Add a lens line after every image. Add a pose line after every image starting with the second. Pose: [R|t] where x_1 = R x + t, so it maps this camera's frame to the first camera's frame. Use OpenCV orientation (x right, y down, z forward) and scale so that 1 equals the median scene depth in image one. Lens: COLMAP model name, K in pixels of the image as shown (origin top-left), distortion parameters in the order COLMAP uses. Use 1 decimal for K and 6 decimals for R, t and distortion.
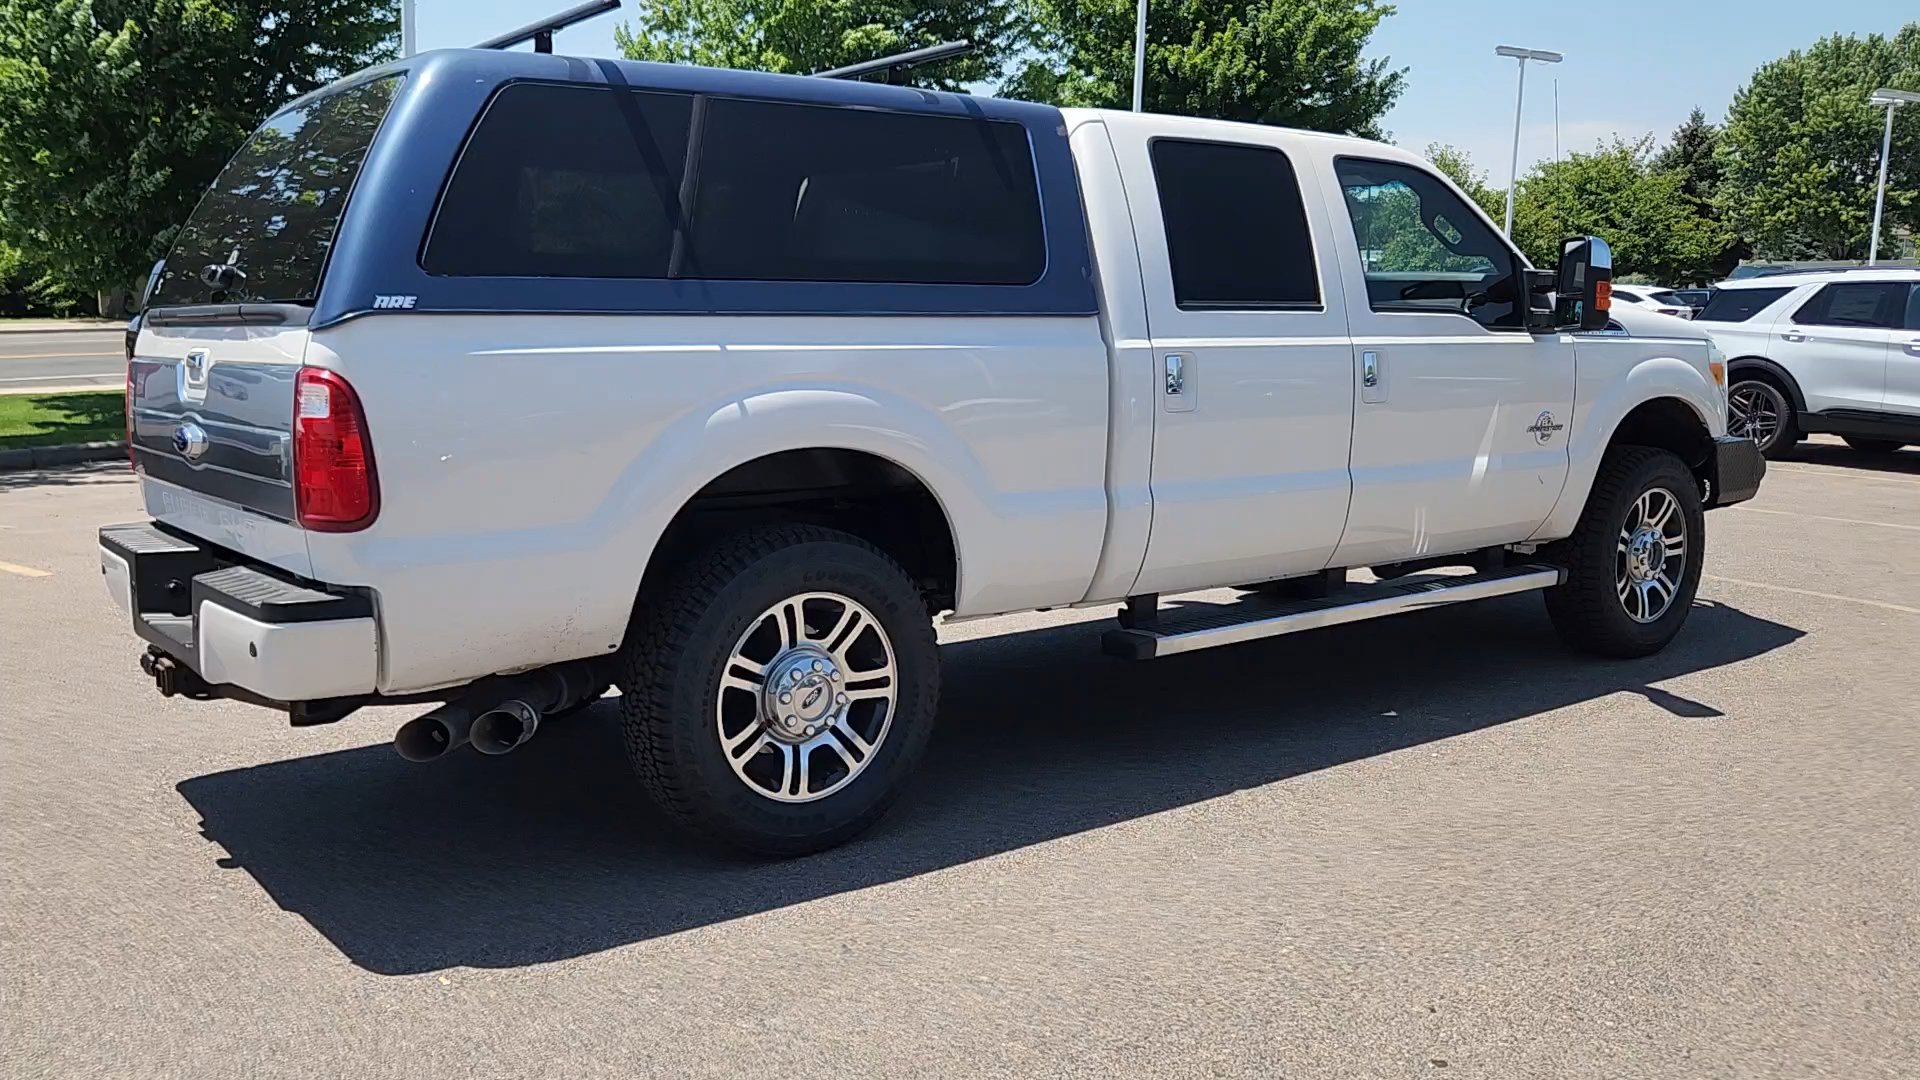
lens RADIAL K [[1624.1, 0, 965.9], [0, 1624.1, 550.7], [0, 0, 1]] dist [0.027256, -0.011606]
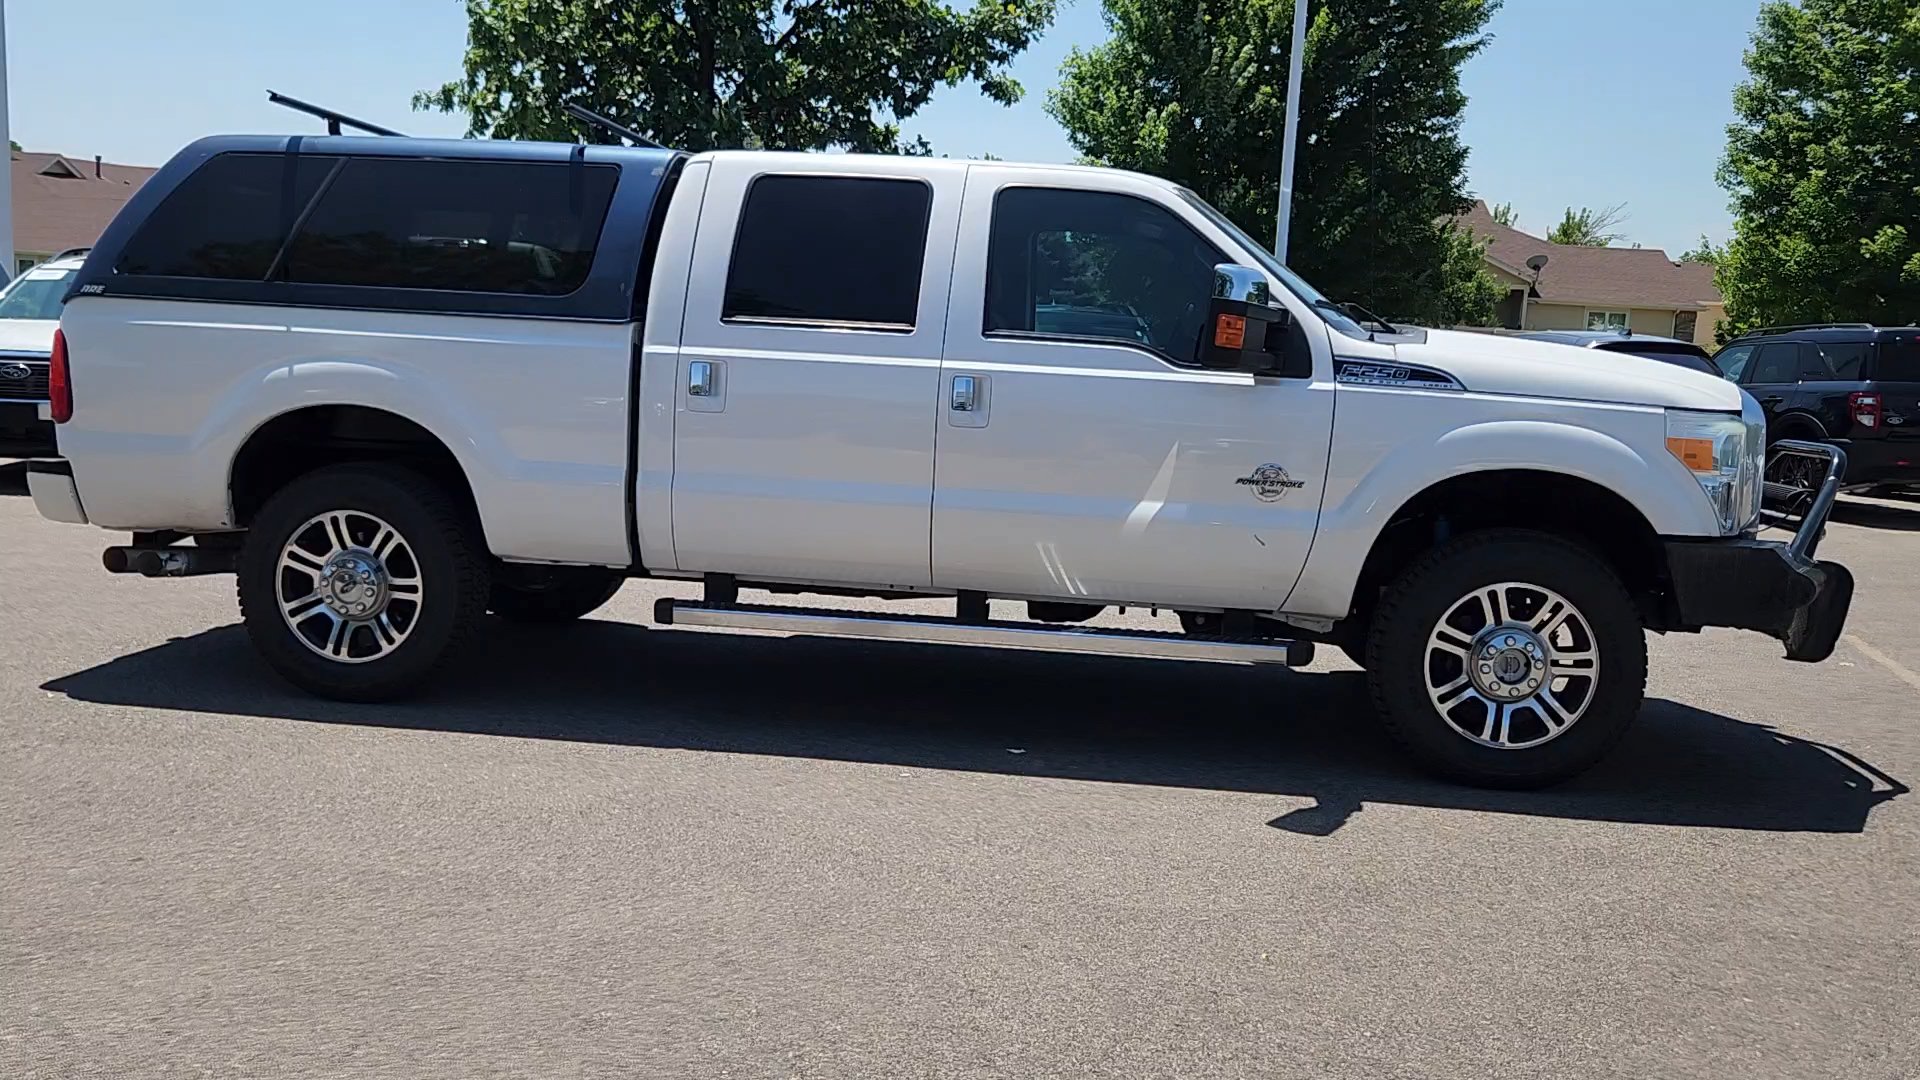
lens RADIAL K [[1624.1, 0, 953.3], [0, 1624.1, 541.4], [0, 0, 1]] dist [0.027256, -0.011606]
pose [[0.706554, 0.117114, -0.697901, 1.184795], [-0.149422, 0.988665, 0.014633, -0.042880], [0.691705, 0.093943, 0.716044, 0.351599]]
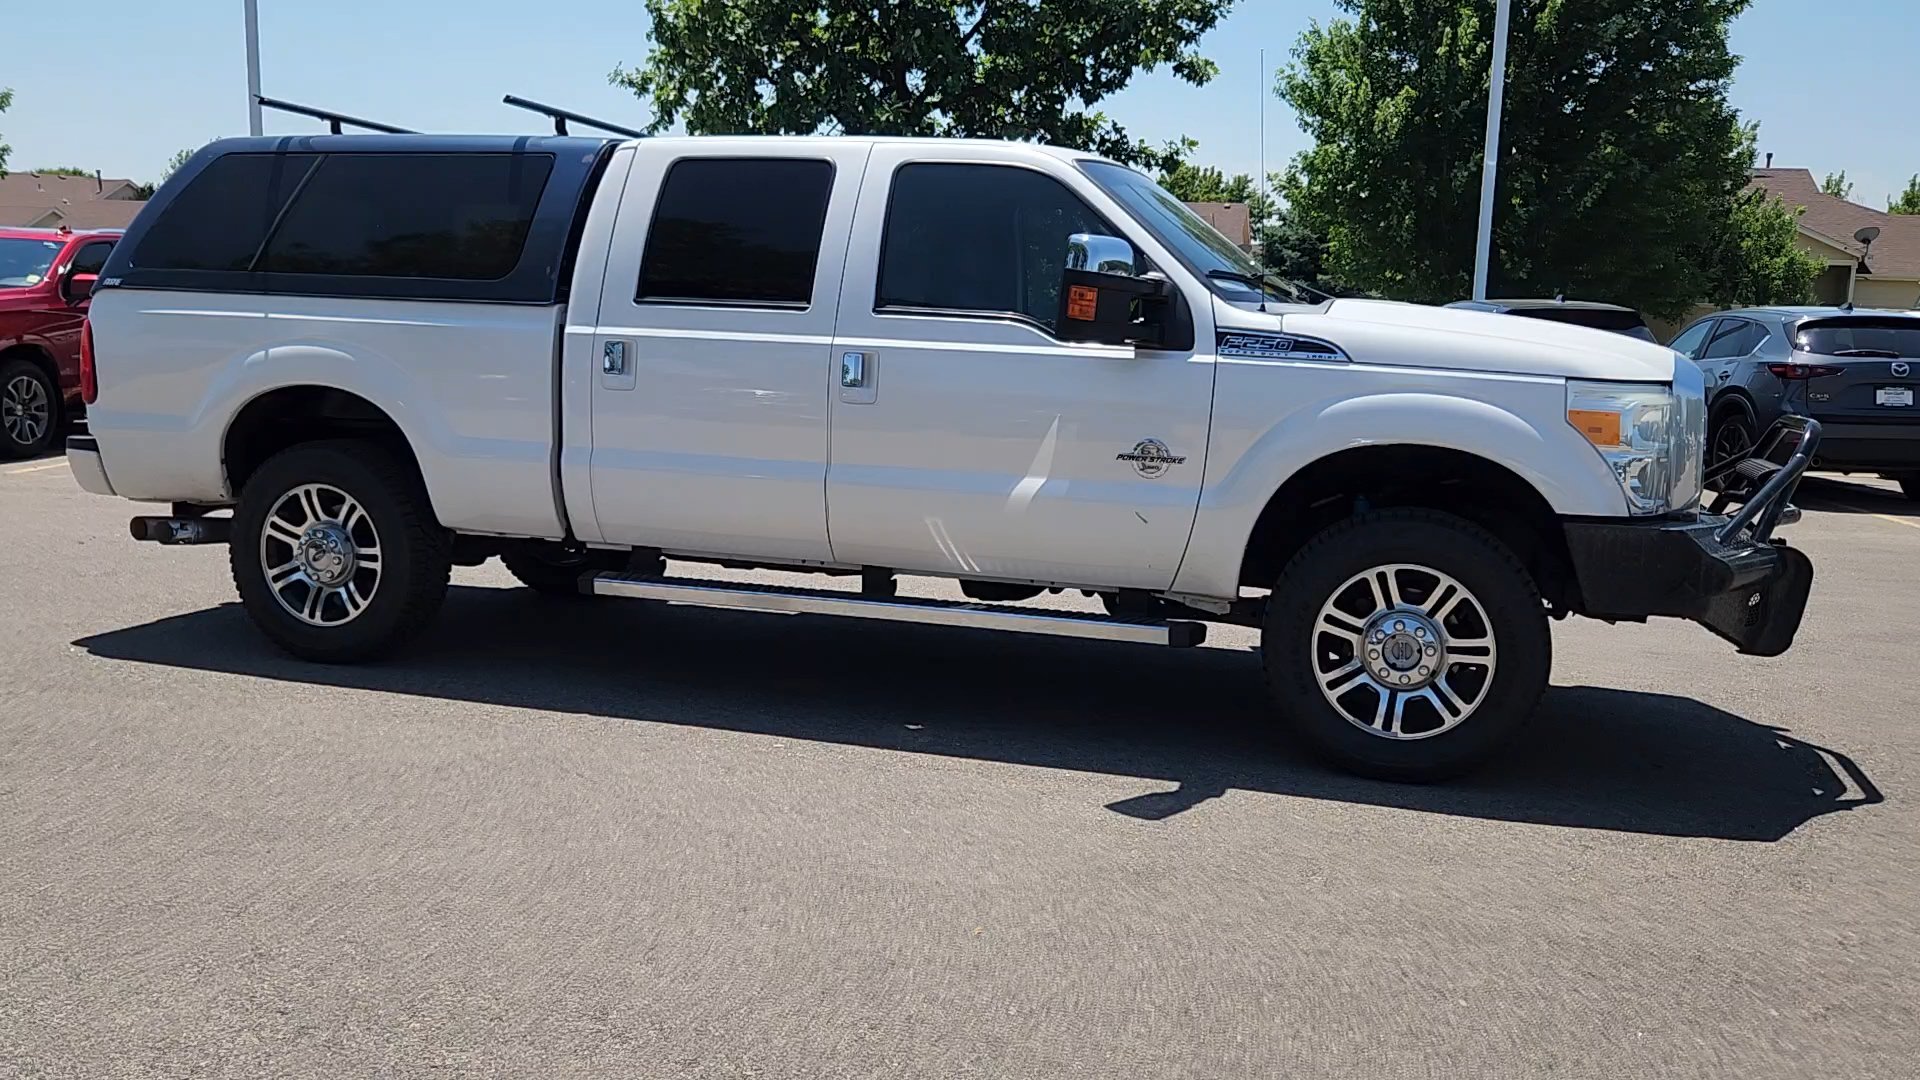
lens RADIAL K [[1624.1, 0, 959.2], [0, 1624.1, 542.7], [0, 0, 1]] dist [0.027256, -0.011606]
pose [[0.567719, 0.128096, -0.813195, 1.390924], [-0.154077, 0.986897, 0.047891, -0.078777], [0.808675, 0.098106, 0.580017, 0.590477]]
